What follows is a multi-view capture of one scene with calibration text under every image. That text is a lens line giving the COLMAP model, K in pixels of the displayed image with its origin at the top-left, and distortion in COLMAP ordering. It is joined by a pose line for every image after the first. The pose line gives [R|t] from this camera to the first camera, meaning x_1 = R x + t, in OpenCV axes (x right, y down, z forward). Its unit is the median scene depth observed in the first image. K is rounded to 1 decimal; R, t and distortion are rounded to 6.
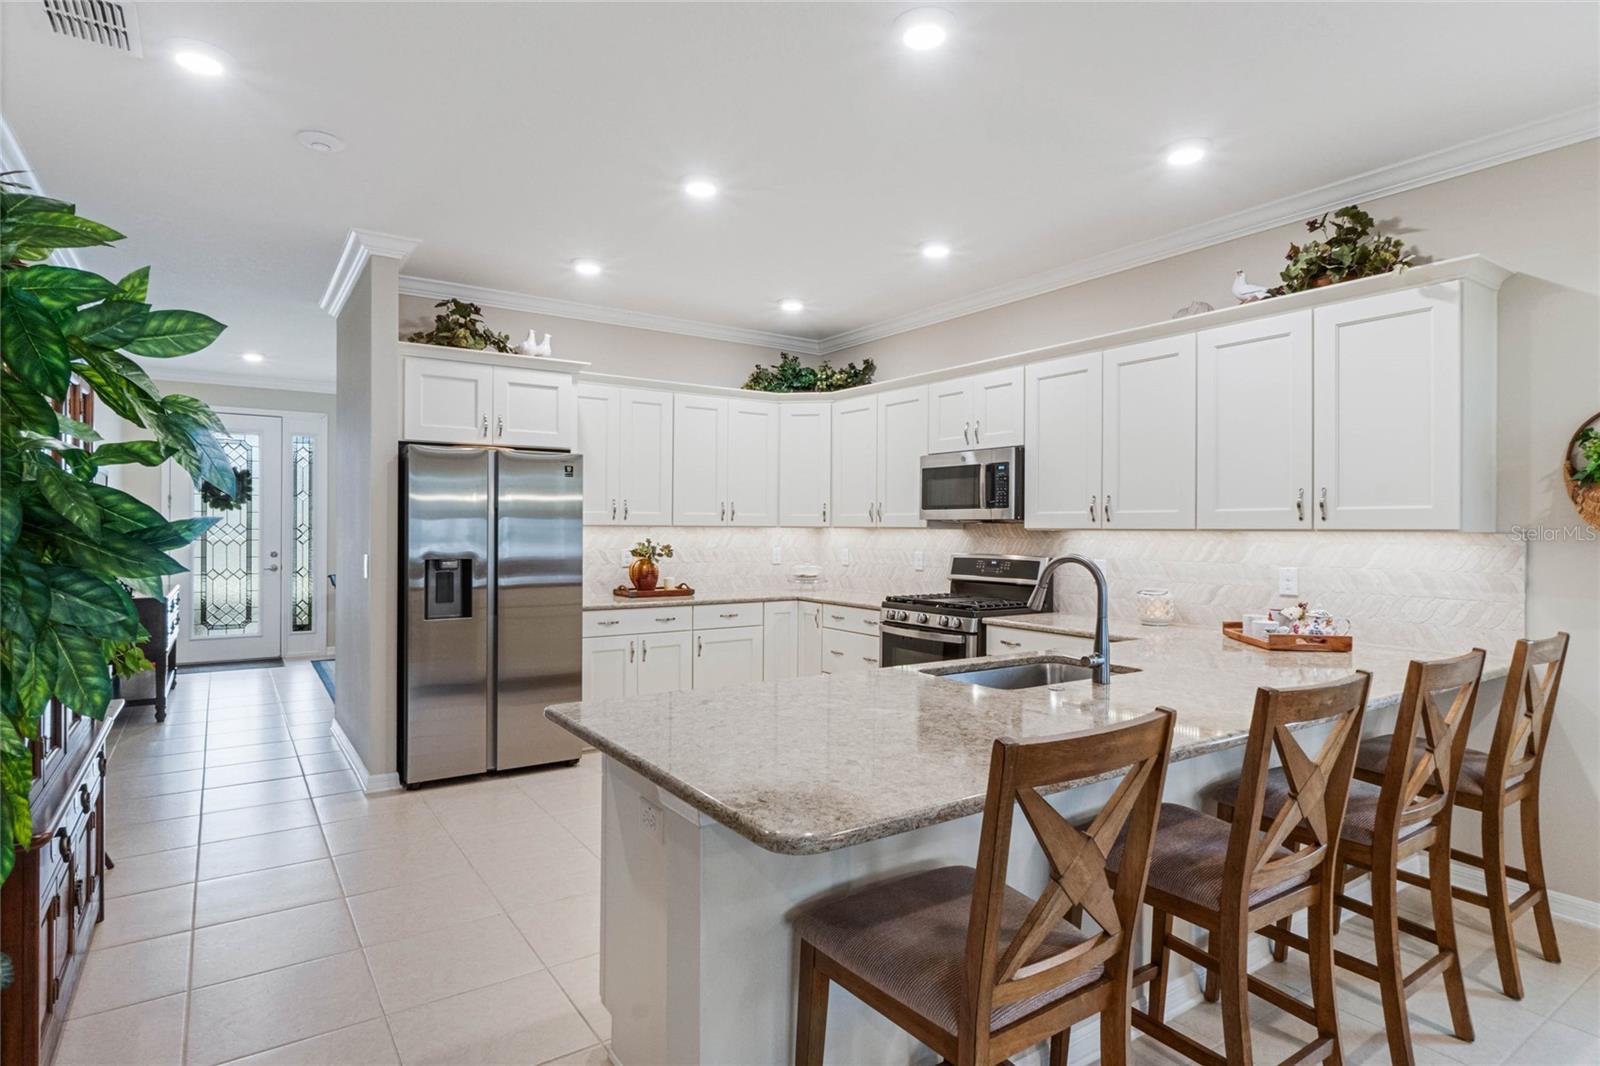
lens RADIAL K [[847.0, 0, 800.0], [0, 847.0, 533.0], [0, 0, 1]] dist [-0.003734, -0.000436]
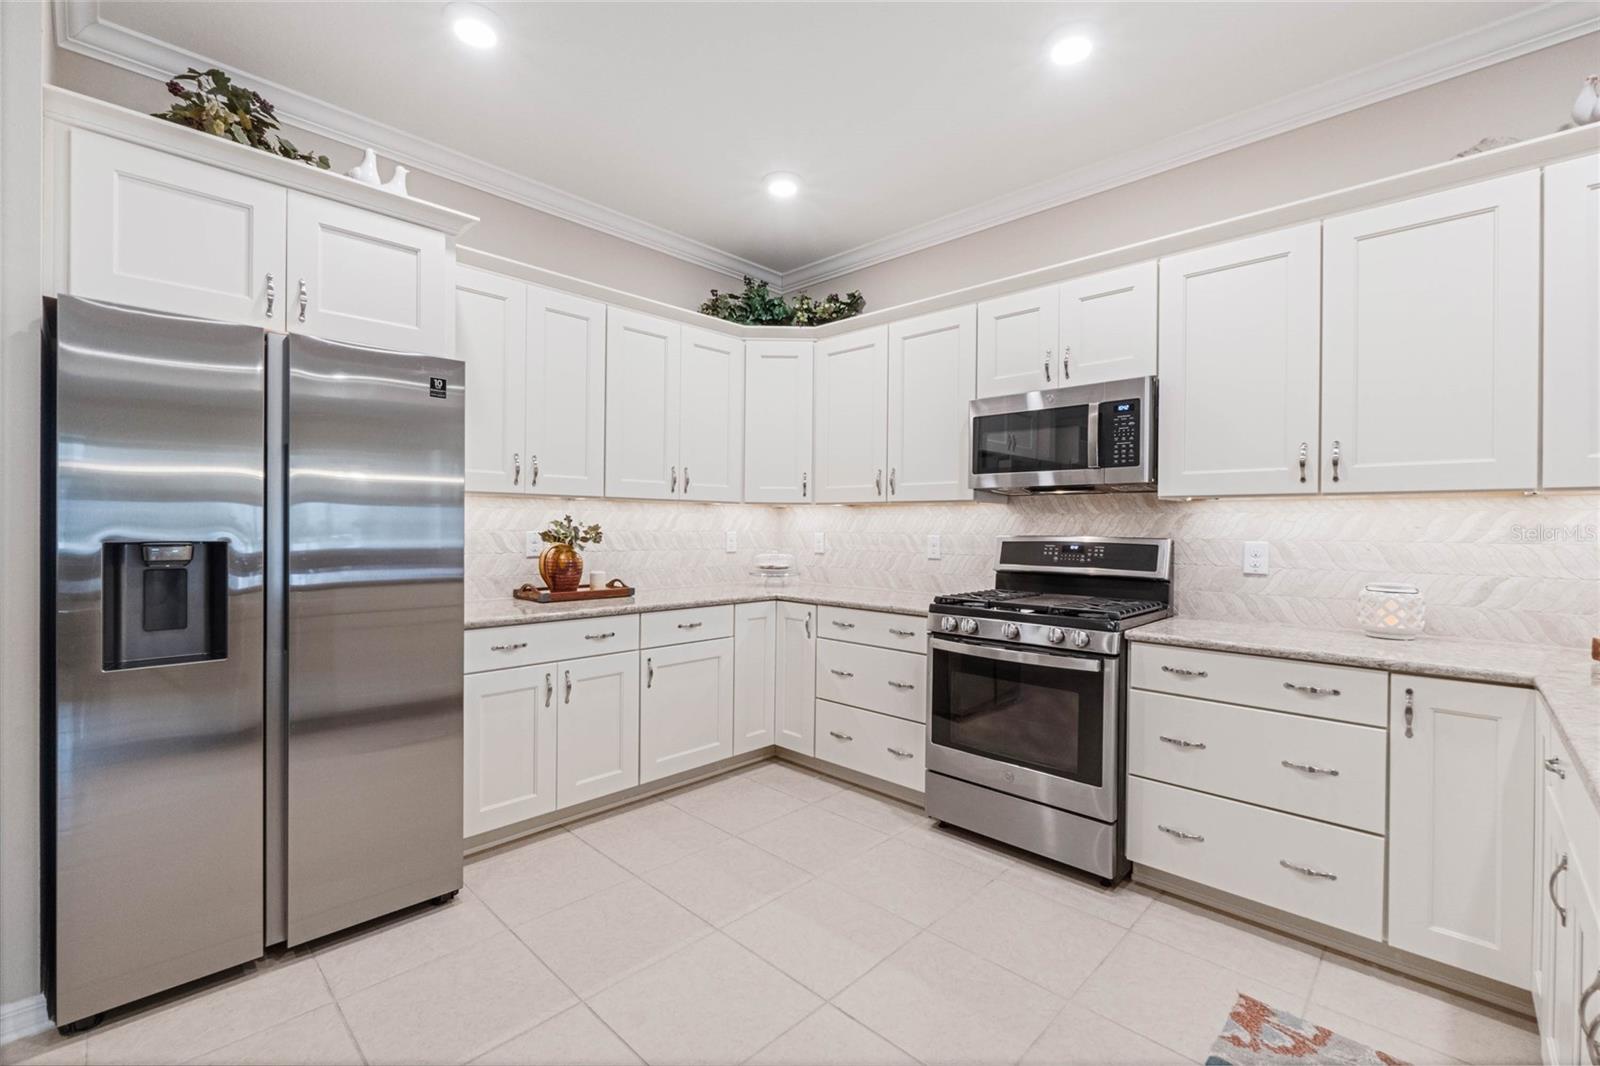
lens RADIAL K [[691.7, 0, 802.1], [0, 691.7, 532.2], [0, 0, 1]] dist [-0.002634, -0.000212]
pose [[0.979555, 0.001249, 0.201172, -0.112452], [-0.001944, 0.999993, 0.003258, 0.019152], [-0.201166, -0.003583, 0.979551, 0.439058]]
